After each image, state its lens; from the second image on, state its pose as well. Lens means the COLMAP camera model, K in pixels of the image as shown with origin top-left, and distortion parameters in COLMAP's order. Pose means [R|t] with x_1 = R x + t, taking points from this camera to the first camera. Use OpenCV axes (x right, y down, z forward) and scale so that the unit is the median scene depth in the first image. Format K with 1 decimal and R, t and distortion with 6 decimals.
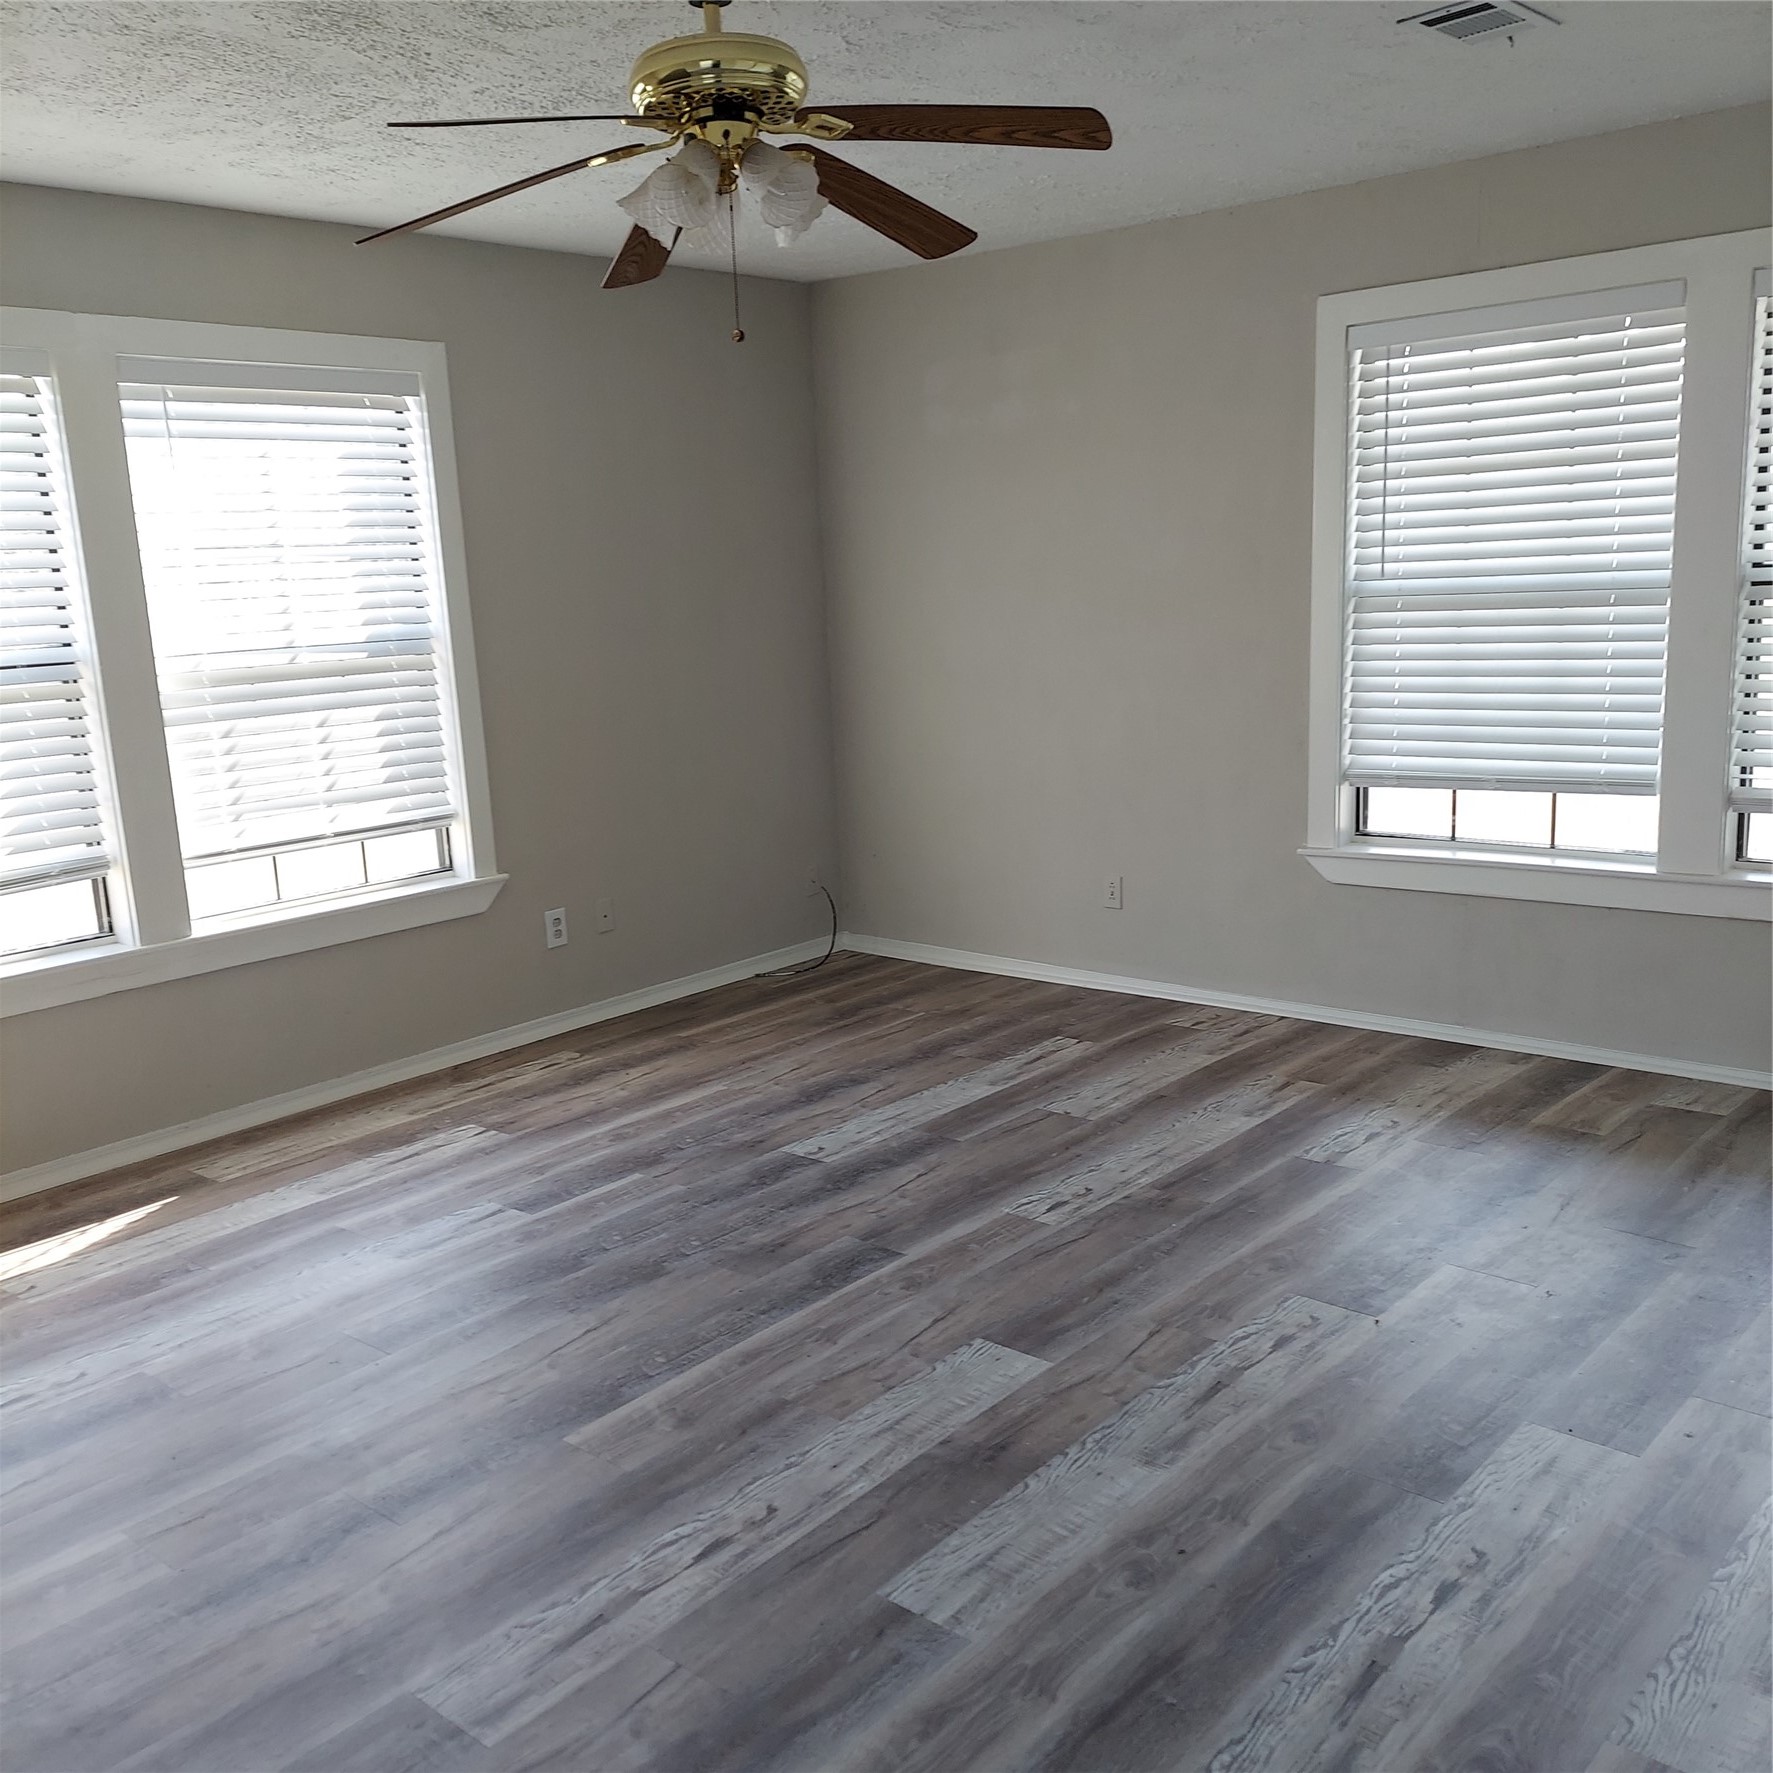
lens RADIAL K [[1682.0, 0, 881.8], [0, 1682.0, 890.3], [0, 0, 1]] dist [0.026560, 0.000000]
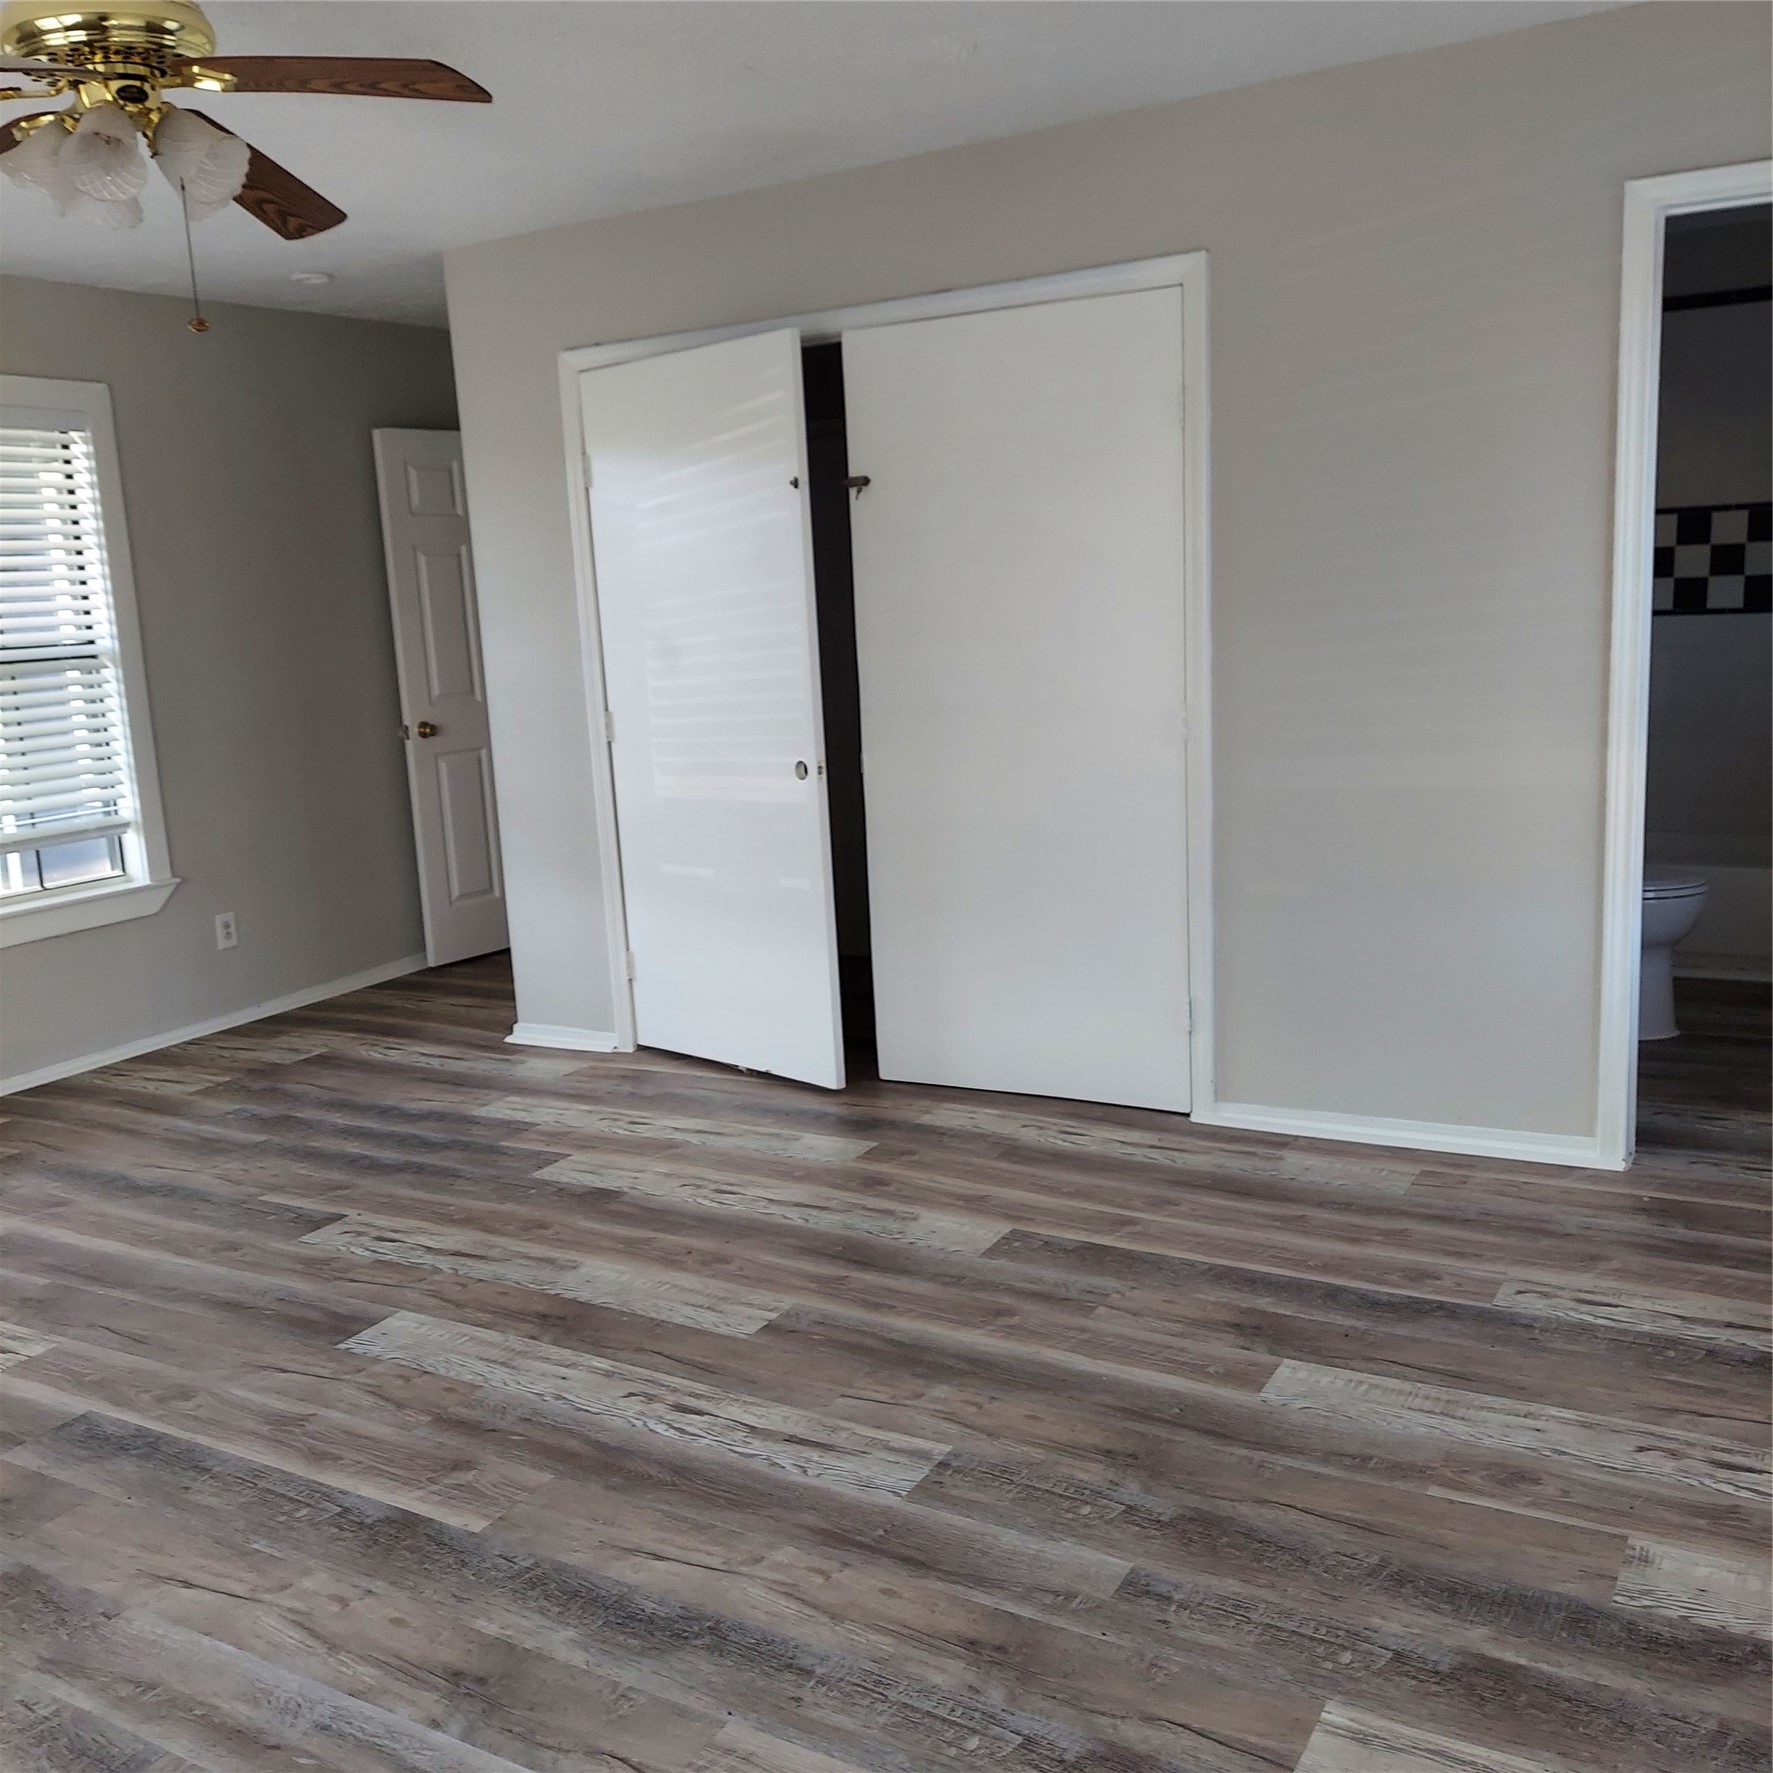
lens RADIAL K [[1682.0, 0, 882.2], [0, 1682.0, 885.8], [0, 0, 1]] dist [0.026560, 0.000000]
pose [[-0.208951, -0.110377, 0.971677, -1.045772], [0.245267, 0.955937, 0.161331, -0.088246], [-0.946670, 0.272031, -0.172672, 0.854224]]
